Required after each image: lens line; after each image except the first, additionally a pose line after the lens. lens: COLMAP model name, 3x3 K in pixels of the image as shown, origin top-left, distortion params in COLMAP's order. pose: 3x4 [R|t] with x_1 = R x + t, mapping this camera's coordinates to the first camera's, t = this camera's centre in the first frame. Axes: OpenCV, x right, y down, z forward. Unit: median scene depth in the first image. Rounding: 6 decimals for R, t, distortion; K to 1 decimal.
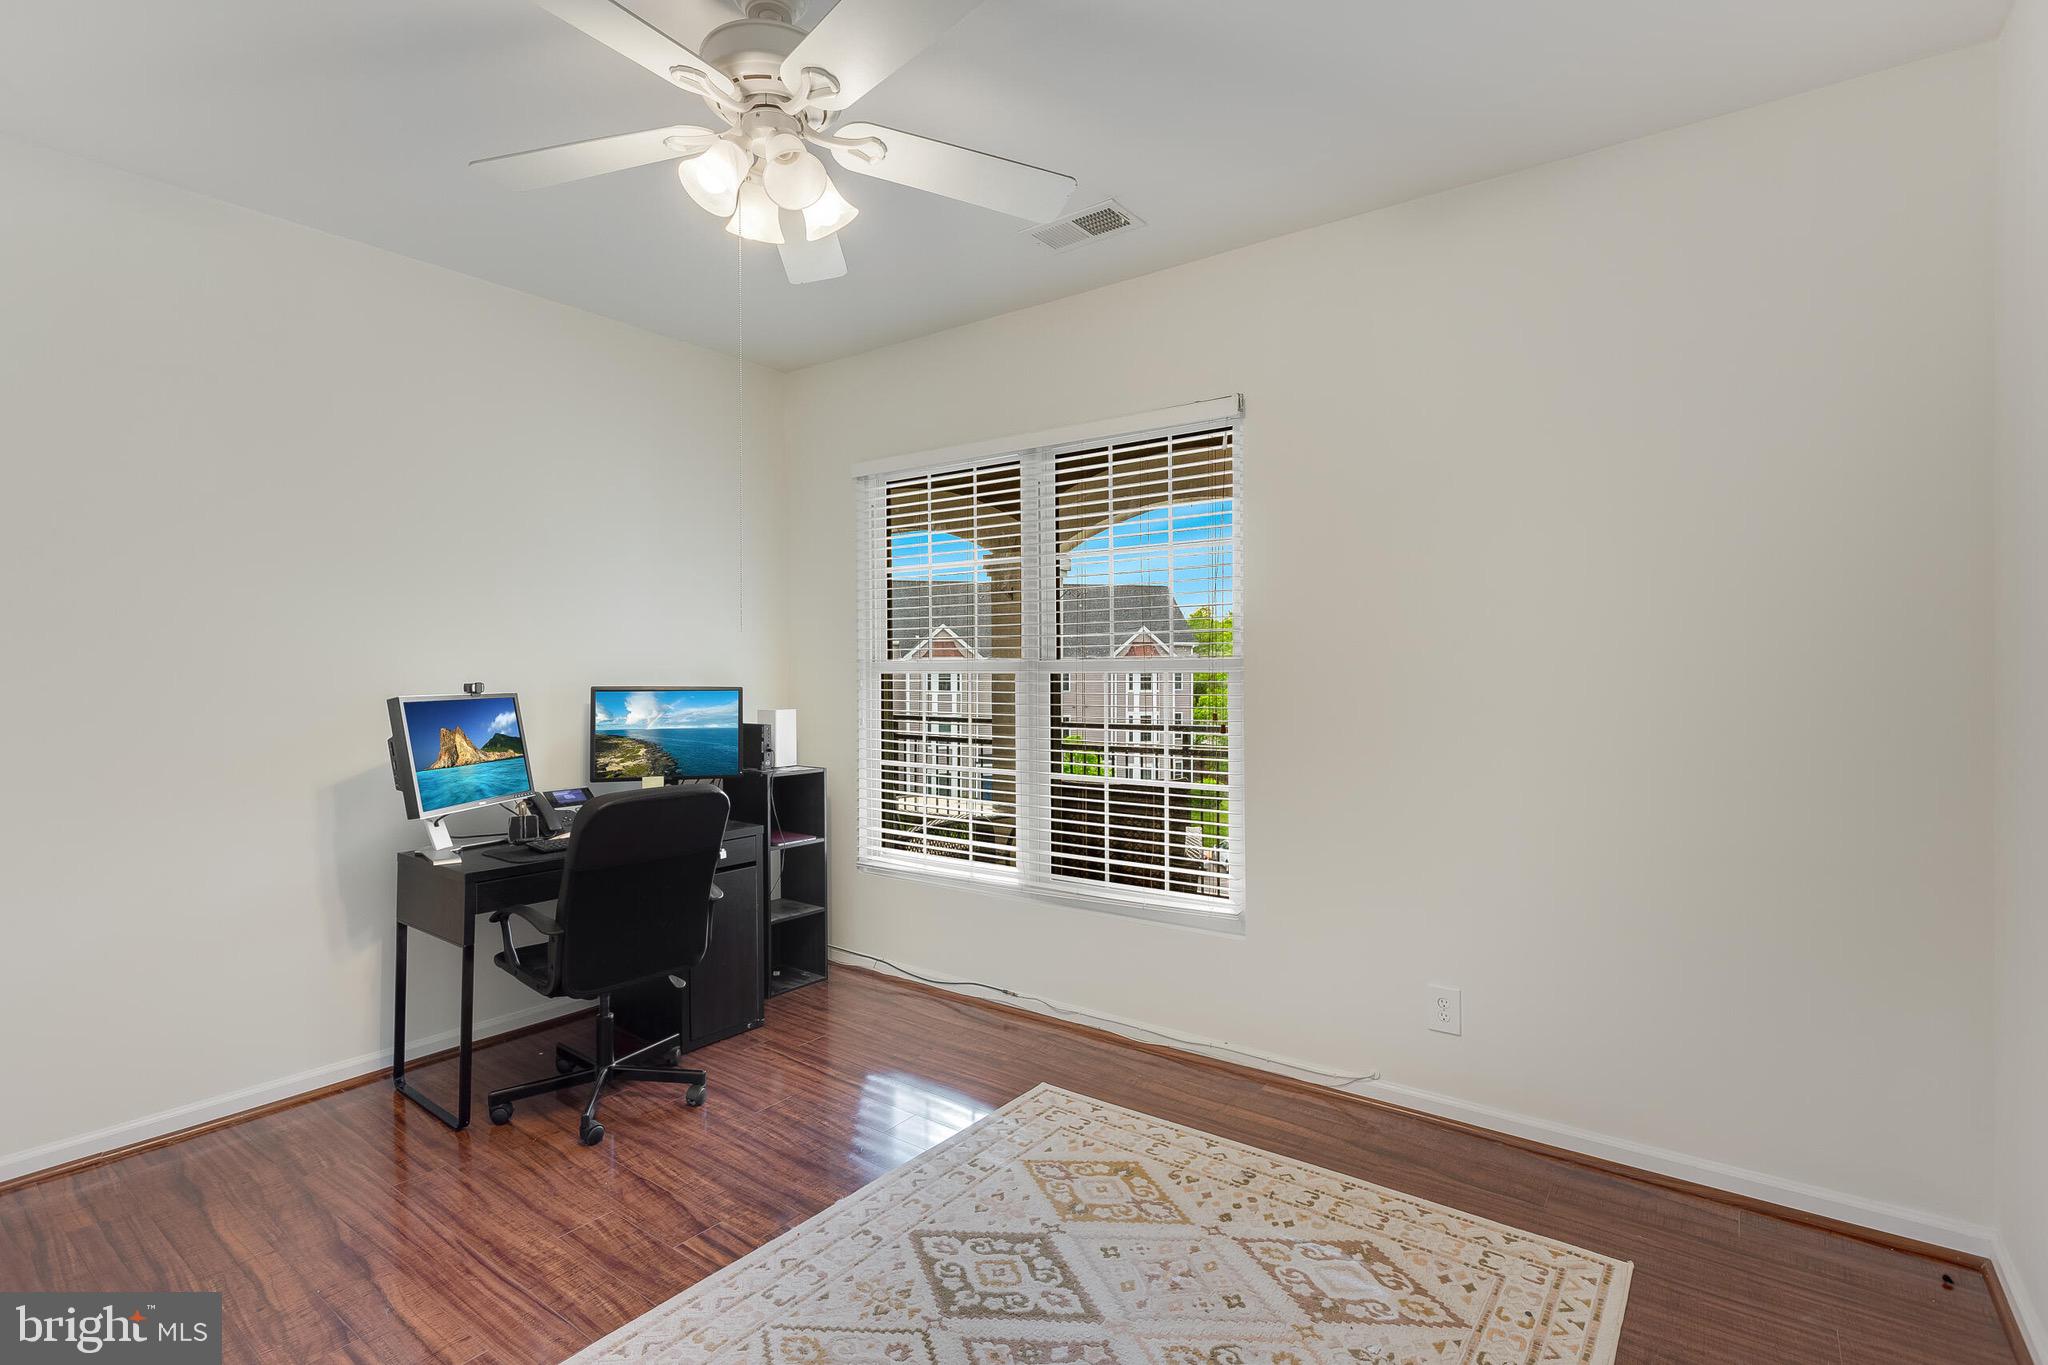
lens RADIAL K [[971.5, 0, 1024.0], [0, 971.5, 682.5], [0, 0, 1]] dist [0.000929, 0.000297]
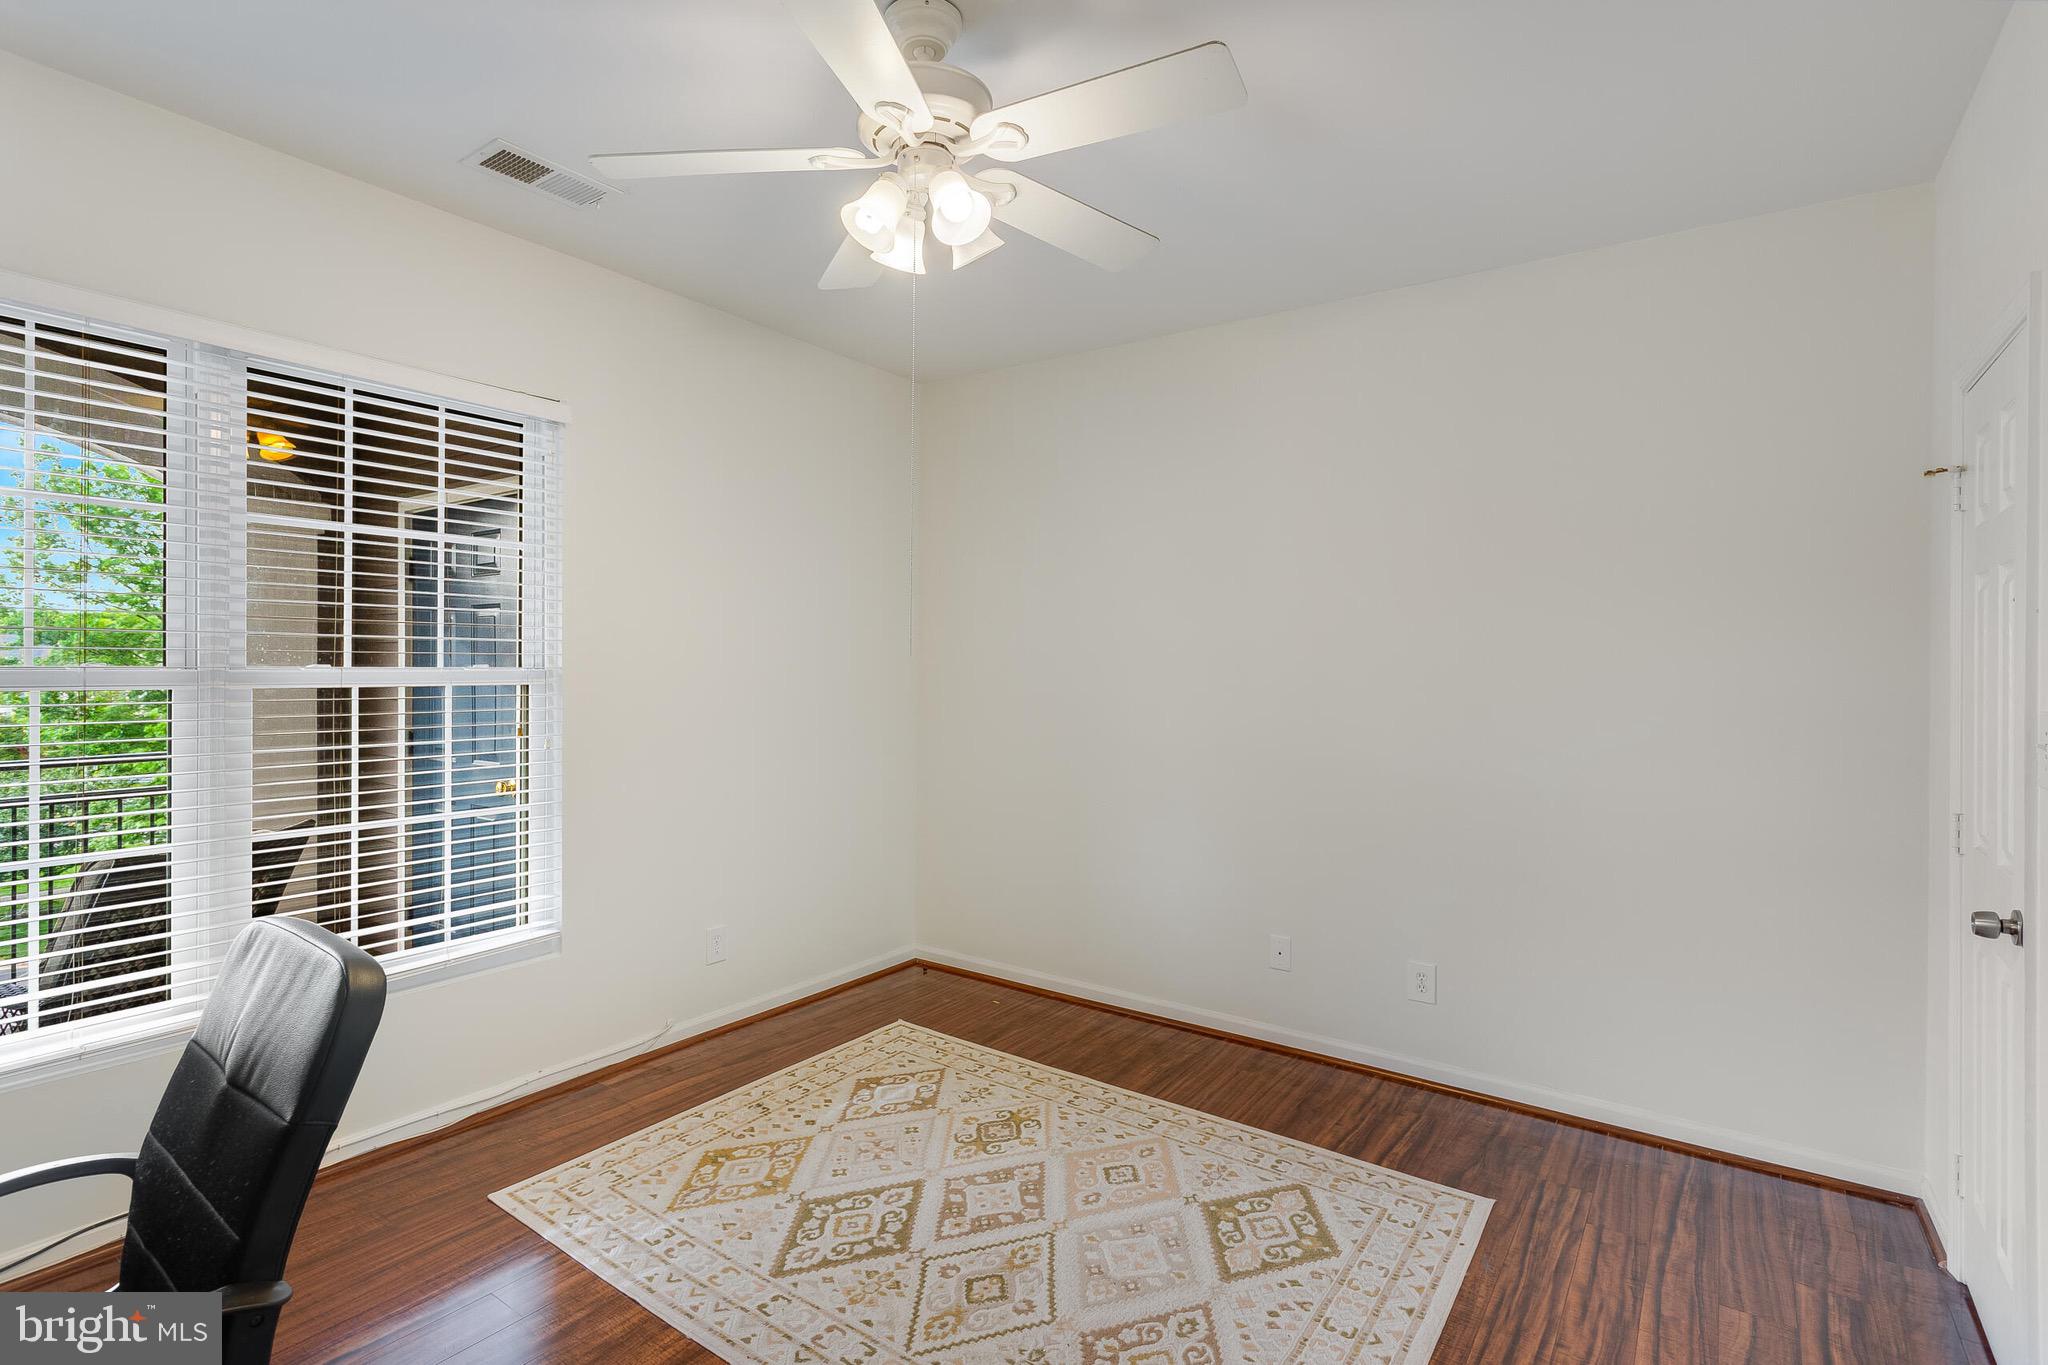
lens RADIAL K [[971.5, 0, 1024.0], [0, 971.5, 682.5], [0, 0, 1]] dist [0.000929, 0.000297]
pose [[-0.015306, -0.013643, 0.999790, -1.066964], [0.006072, 0.999887, 0.013737, -0.032001], [-0.999864, 0.006280, -0.015222, 0.760221]]
